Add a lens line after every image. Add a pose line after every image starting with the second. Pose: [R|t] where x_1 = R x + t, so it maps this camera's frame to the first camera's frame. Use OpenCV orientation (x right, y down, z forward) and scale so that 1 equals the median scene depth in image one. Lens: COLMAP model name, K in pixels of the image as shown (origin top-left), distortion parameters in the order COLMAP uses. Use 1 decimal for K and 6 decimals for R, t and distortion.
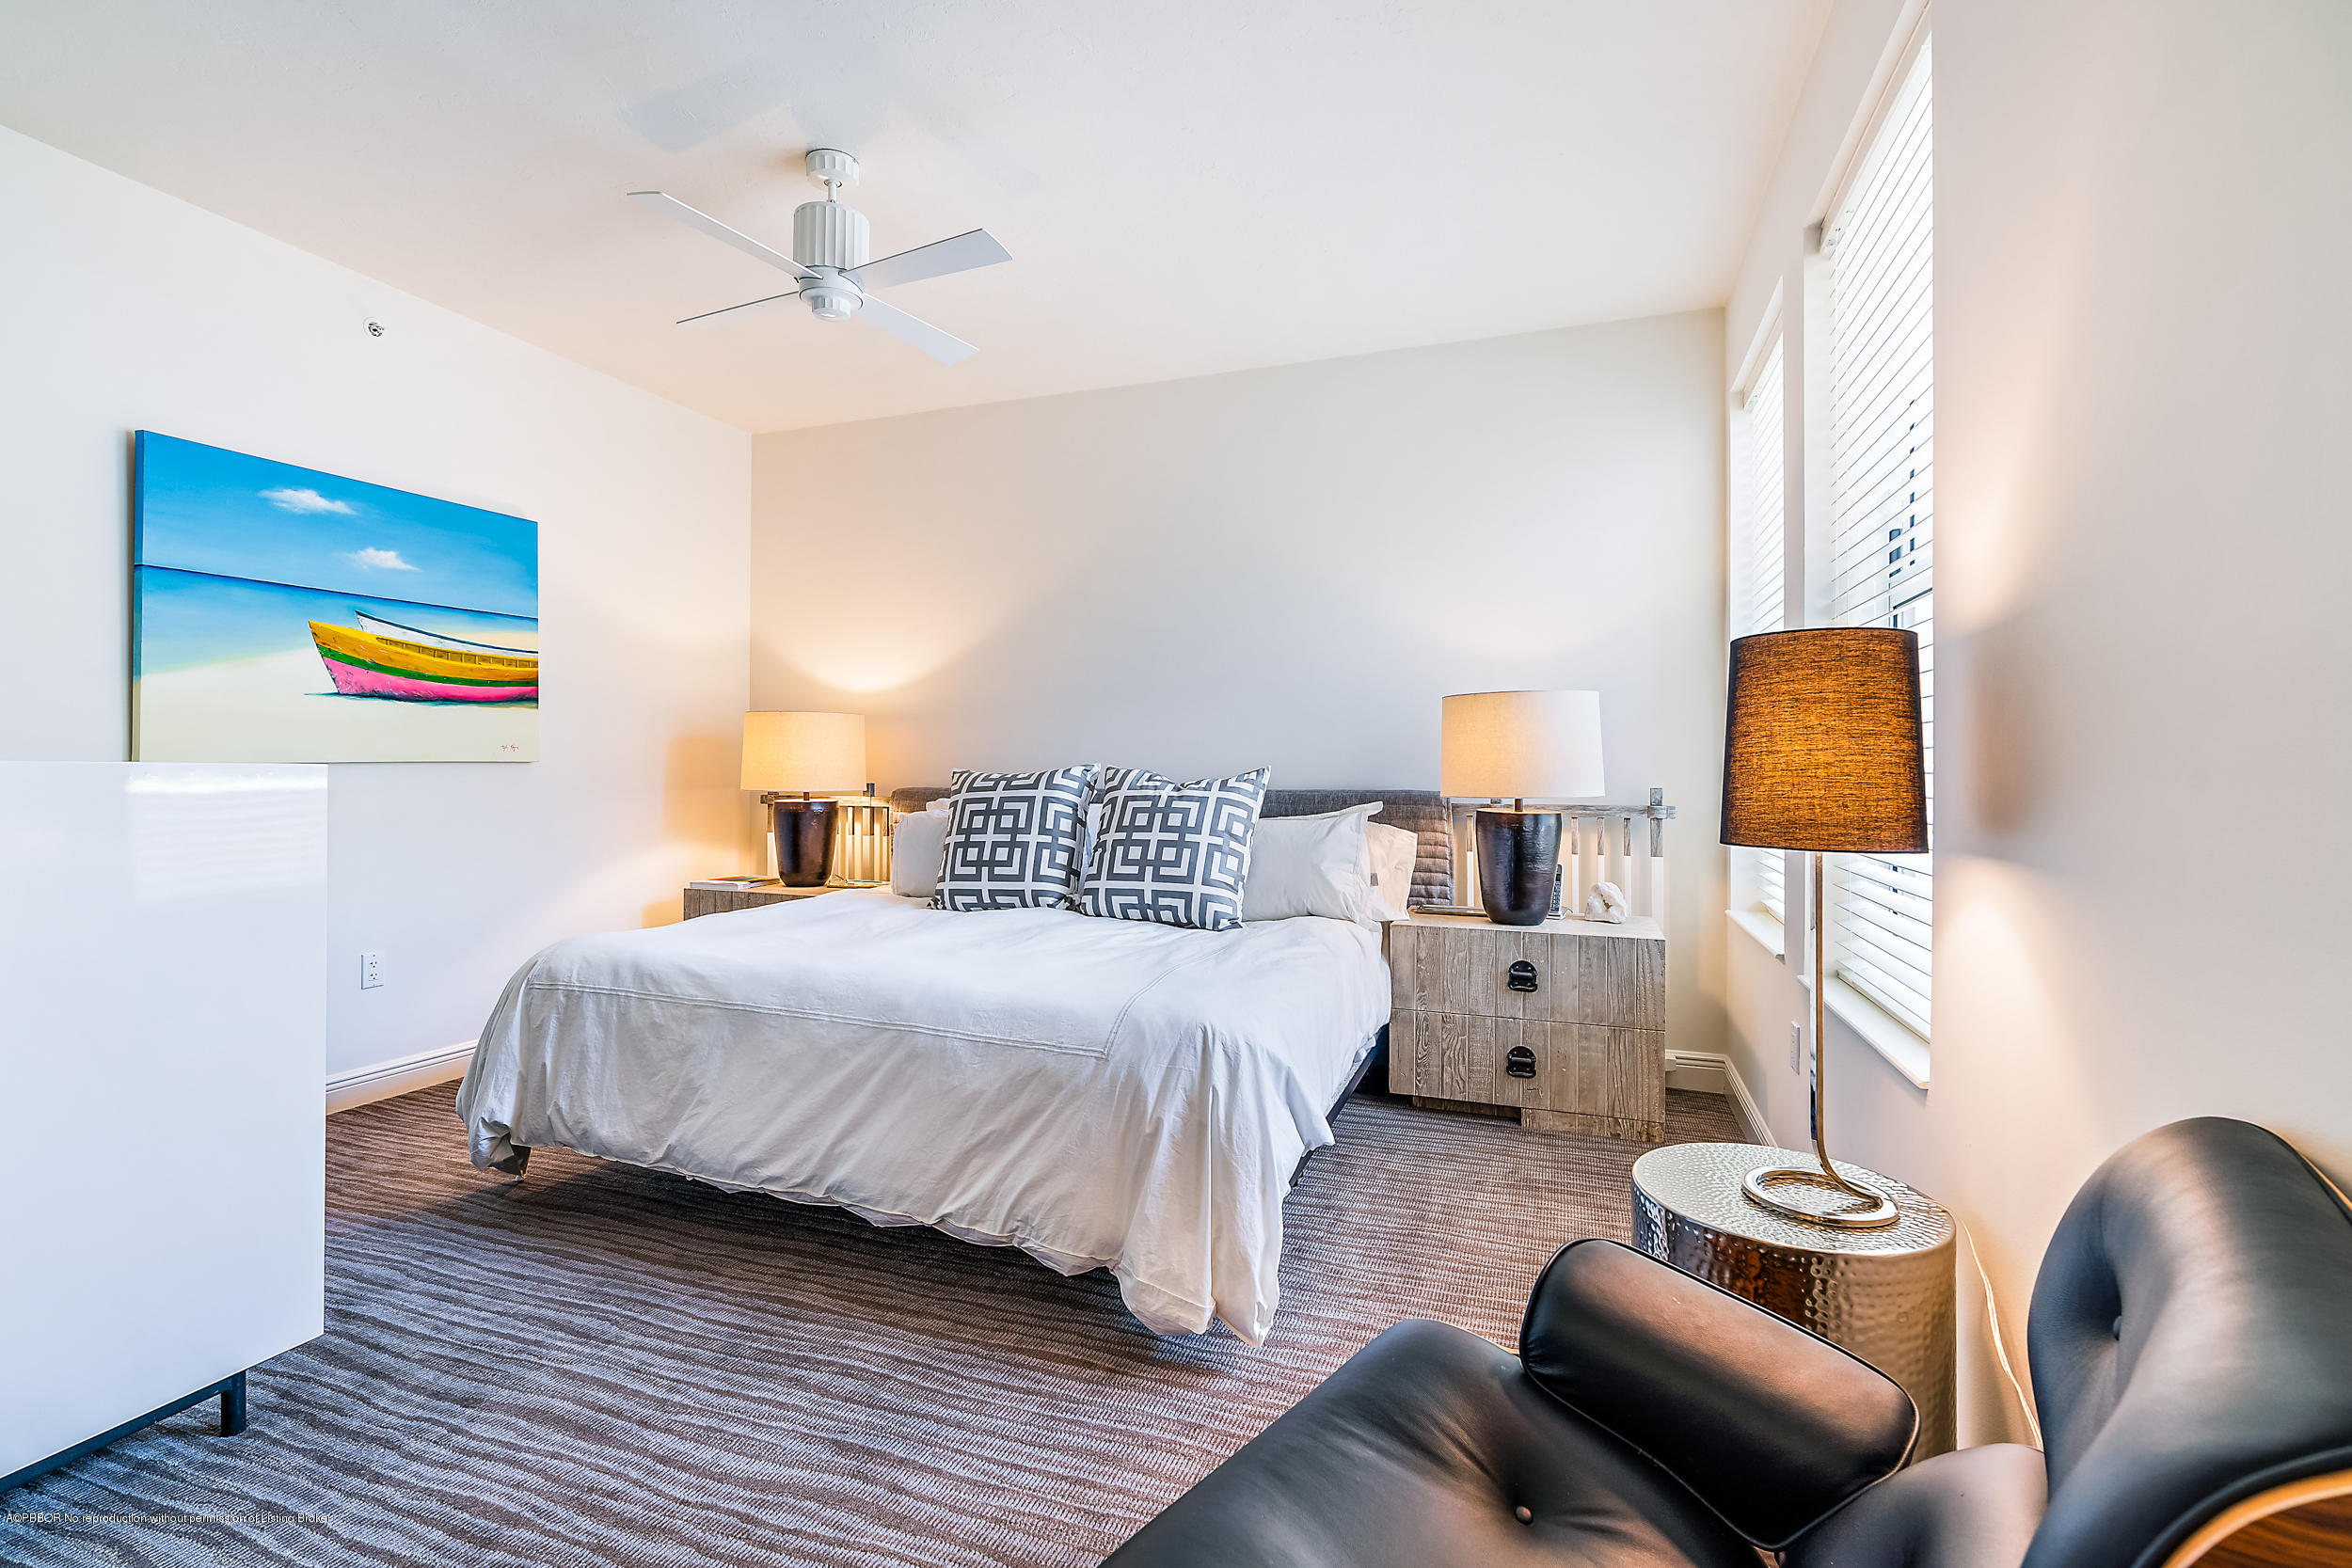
lens RADIAL K [[1077.4, 0, 1174.5], [0, 1077.4, 774.5], [0, 0, 1]] dist [-0.002551, 0.000692]
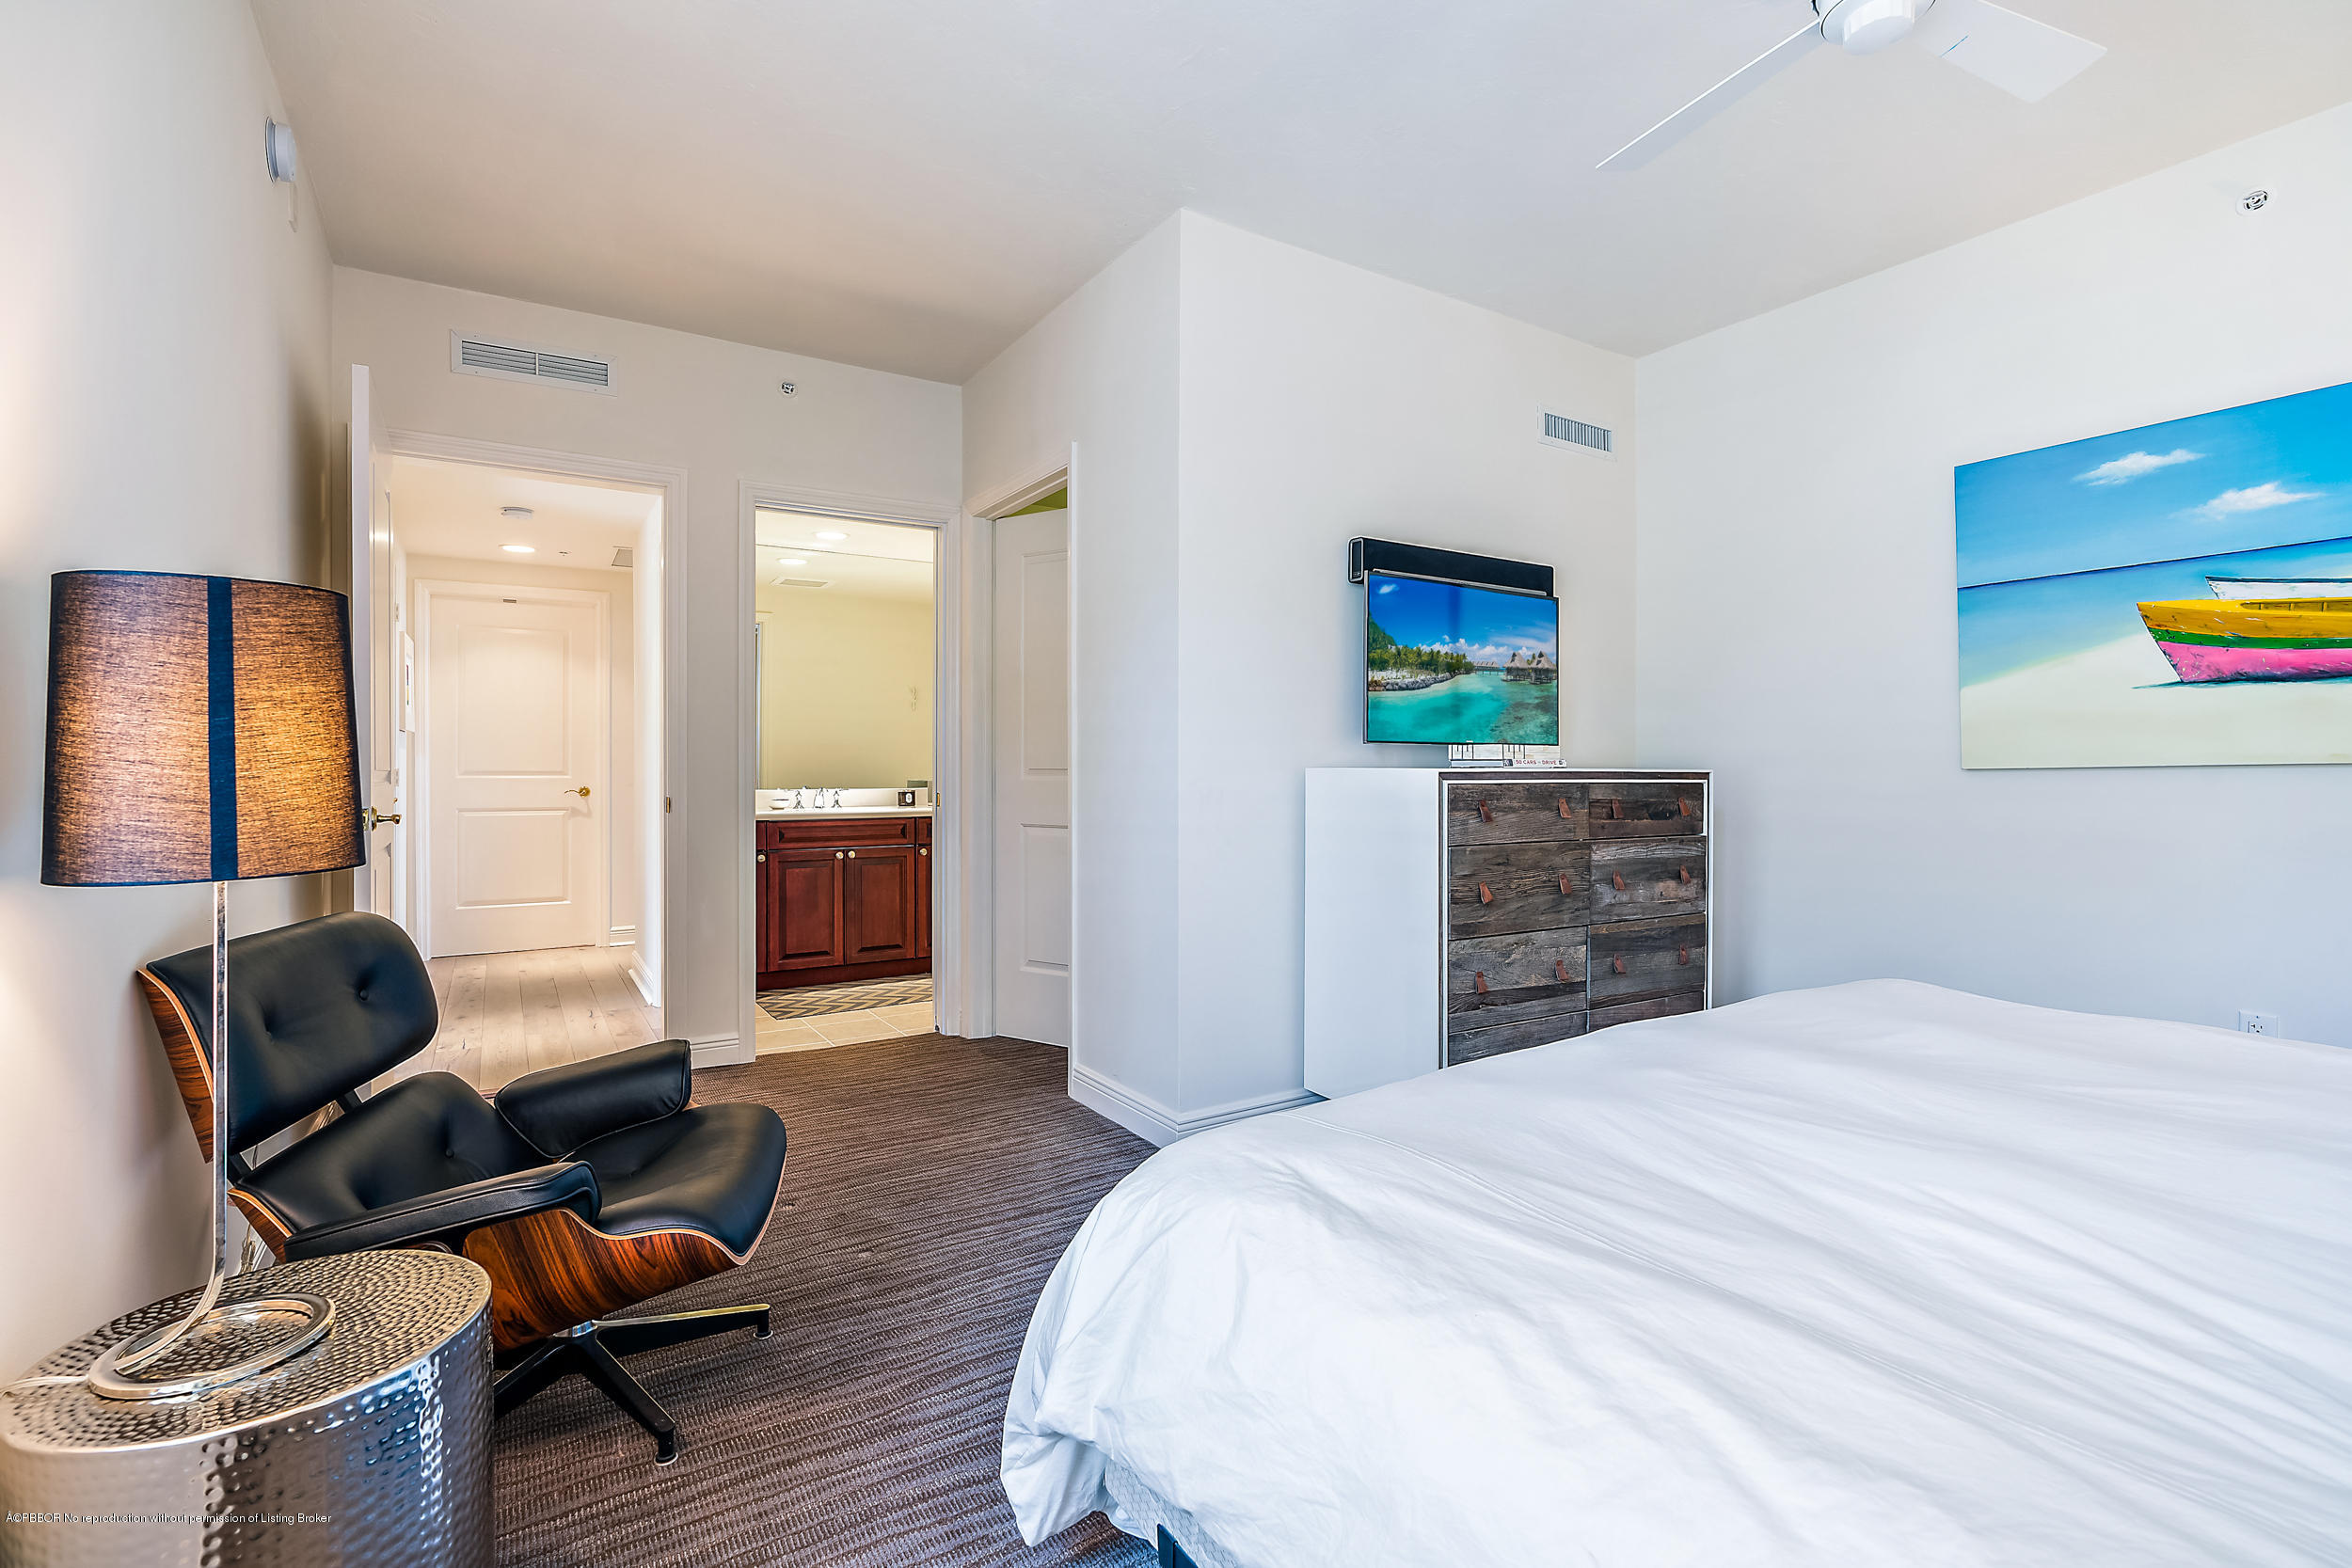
lens RADIAL K [[1077.4, 0, 1174.5], [0, 1077.4, 774.5], [0, 0, 1]] dist [-0.002551, 0.000692]
pose [[-0.616413, 0.000103, -0.787423, 0.341568], [-0.005483, 0.999975, 0.004422, -0.003771], [0.787404, 0.007043, -0.616398, 0.882511]]
